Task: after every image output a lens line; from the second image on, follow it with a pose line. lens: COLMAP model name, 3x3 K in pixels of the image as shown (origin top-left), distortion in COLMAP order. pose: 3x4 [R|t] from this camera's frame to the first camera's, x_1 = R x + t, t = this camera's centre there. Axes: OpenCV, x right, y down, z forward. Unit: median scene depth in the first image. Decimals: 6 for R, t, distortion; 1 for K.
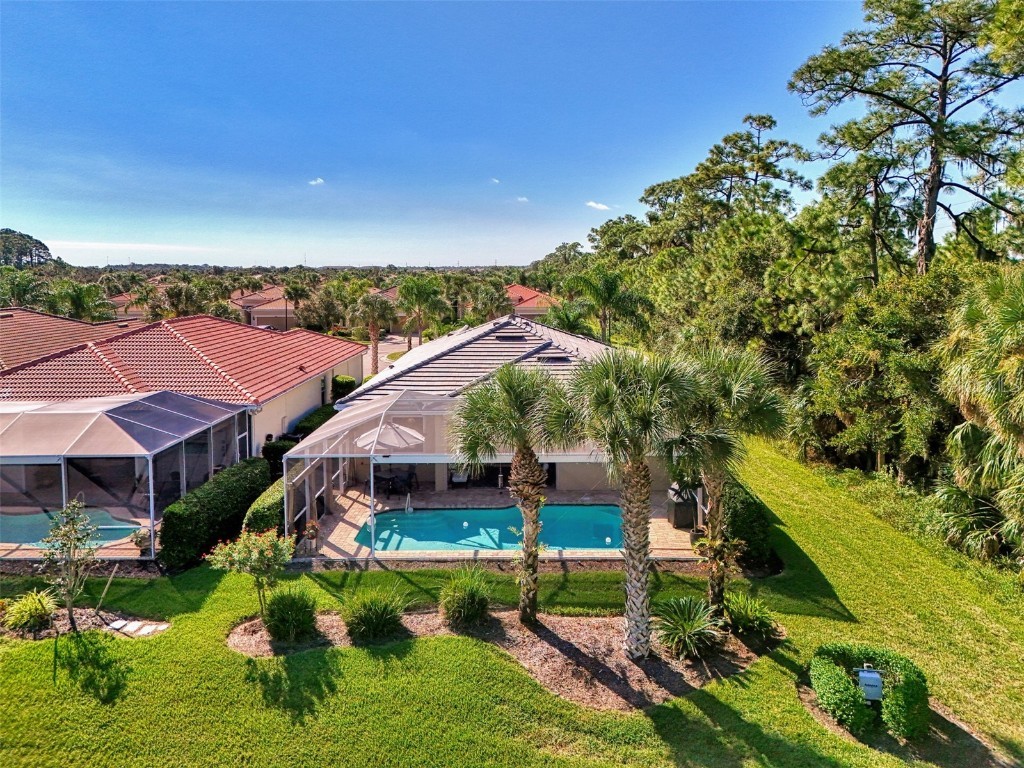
lens RADIAL K [[744.4, 0, 519.5], [0, 744.4, 340.7], [0, 0, 1]] dist [0.050880, -0.031910]
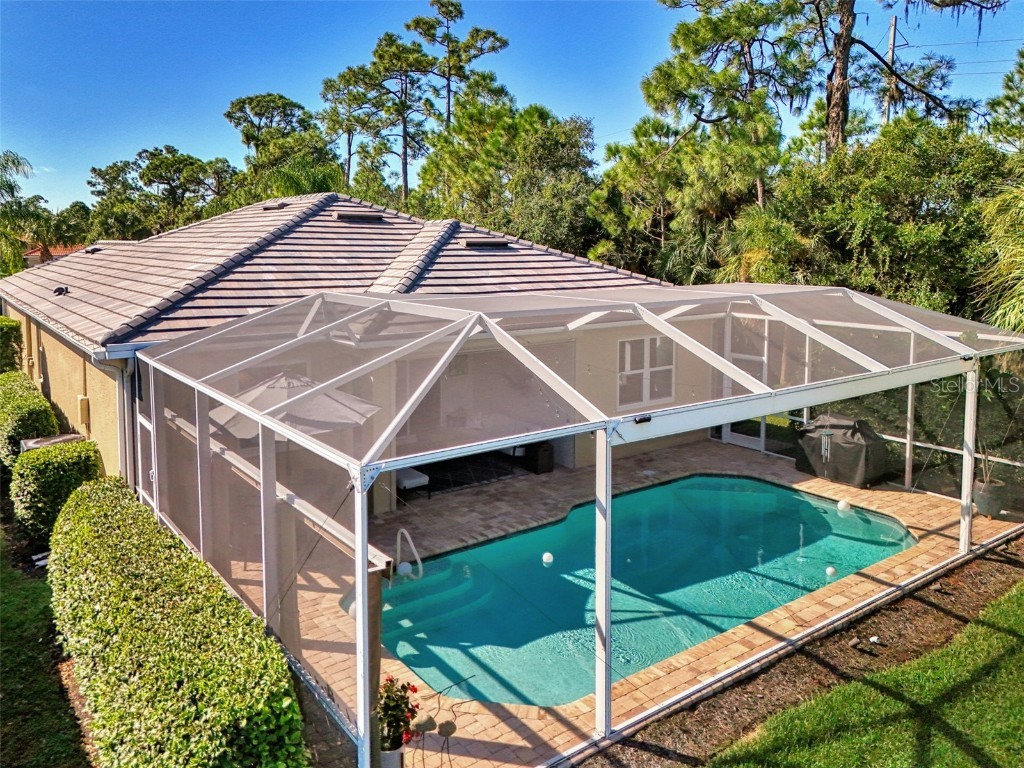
lens RADIAL K [[787.0, 0, 493.4], [0, 787.0, 306.7], [0, 0, 1]] dist [0.067694, -0.002169]
pose [[0.806742, -0.033363, 0.589962, -0.171956], [0.046003, 0.998921, -0.006418, 0.043207], [-0.589111, 0.032318, 0.807406, 0.303888]]
